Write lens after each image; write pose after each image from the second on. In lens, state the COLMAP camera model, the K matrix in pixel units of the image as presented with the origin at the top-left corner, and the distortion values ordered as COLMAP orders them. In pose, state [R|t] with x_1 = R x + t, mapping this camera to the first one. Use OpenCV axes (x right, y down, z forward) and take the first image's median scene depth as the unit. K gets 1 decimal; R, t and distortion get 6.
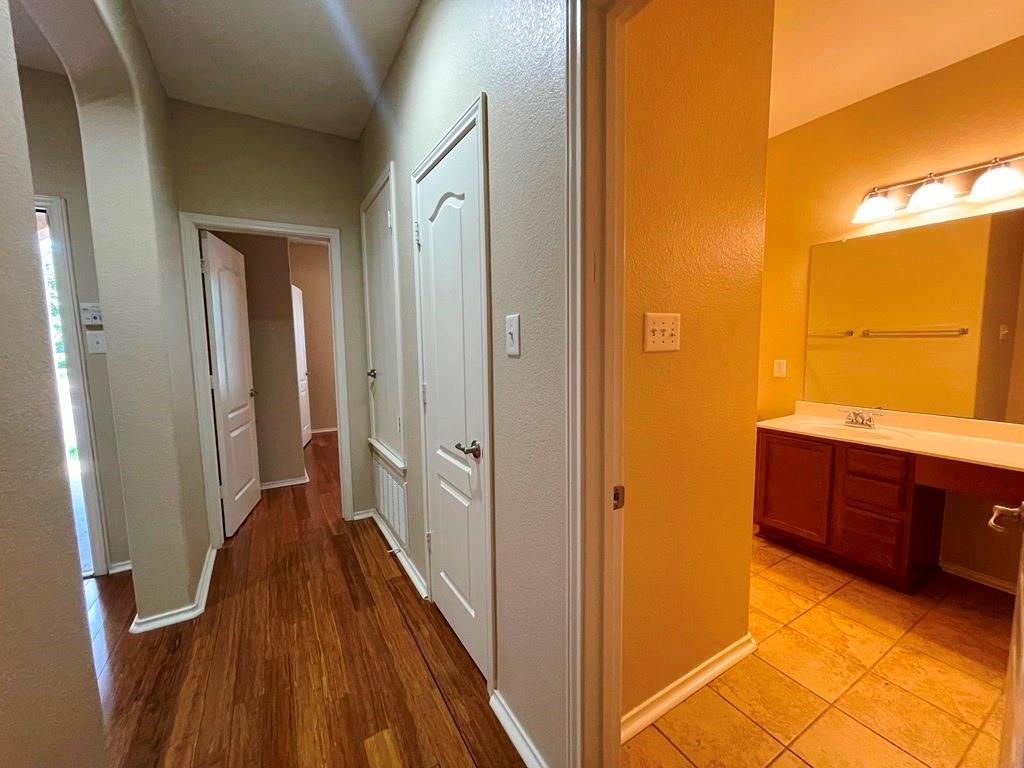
lens RADIAL K [[415.0, 0, 512.8], [0, 415.0, 384.4], [0, 0, 1]] dist [0.000668, 0.000658]
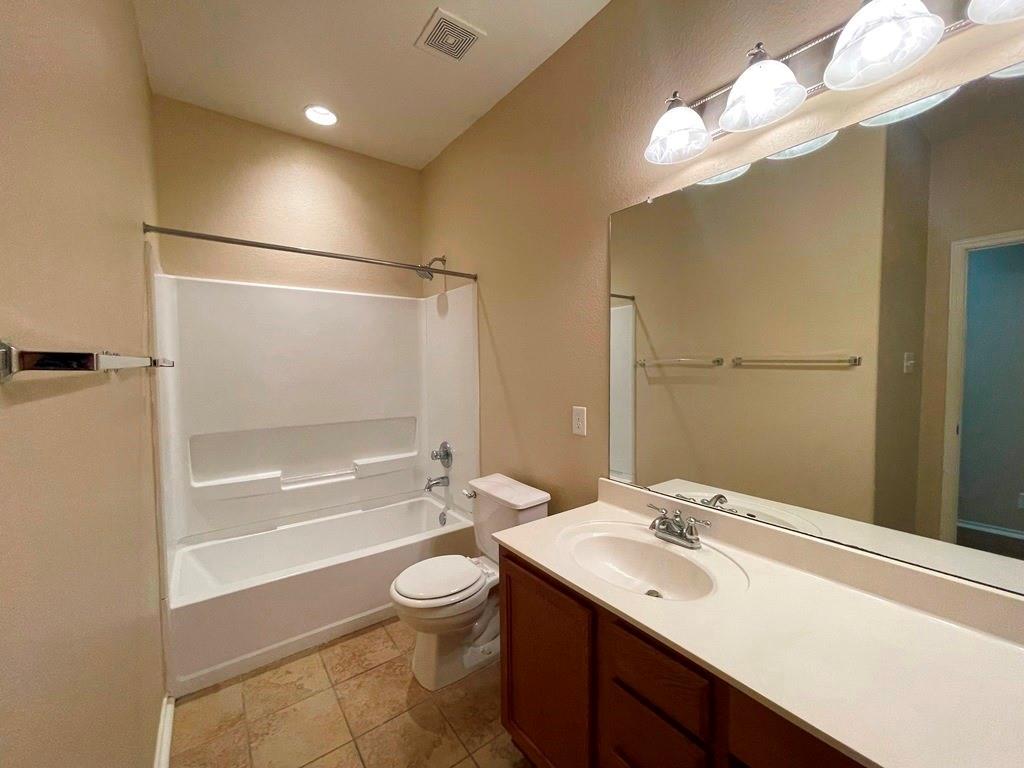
lens RADIAL K [[415.0, 0, 512.8], [0, 415.0, 384.4], [0, 0, 1]] dist [0.000668, 0.000658]
pose [[0.994037, 0.003354, 0.108993, 0.467626], [0.002884, 0.998368, -0.057029, -0.054841], [-0.109006, 0.057004, 0.992405, 0.402100]]
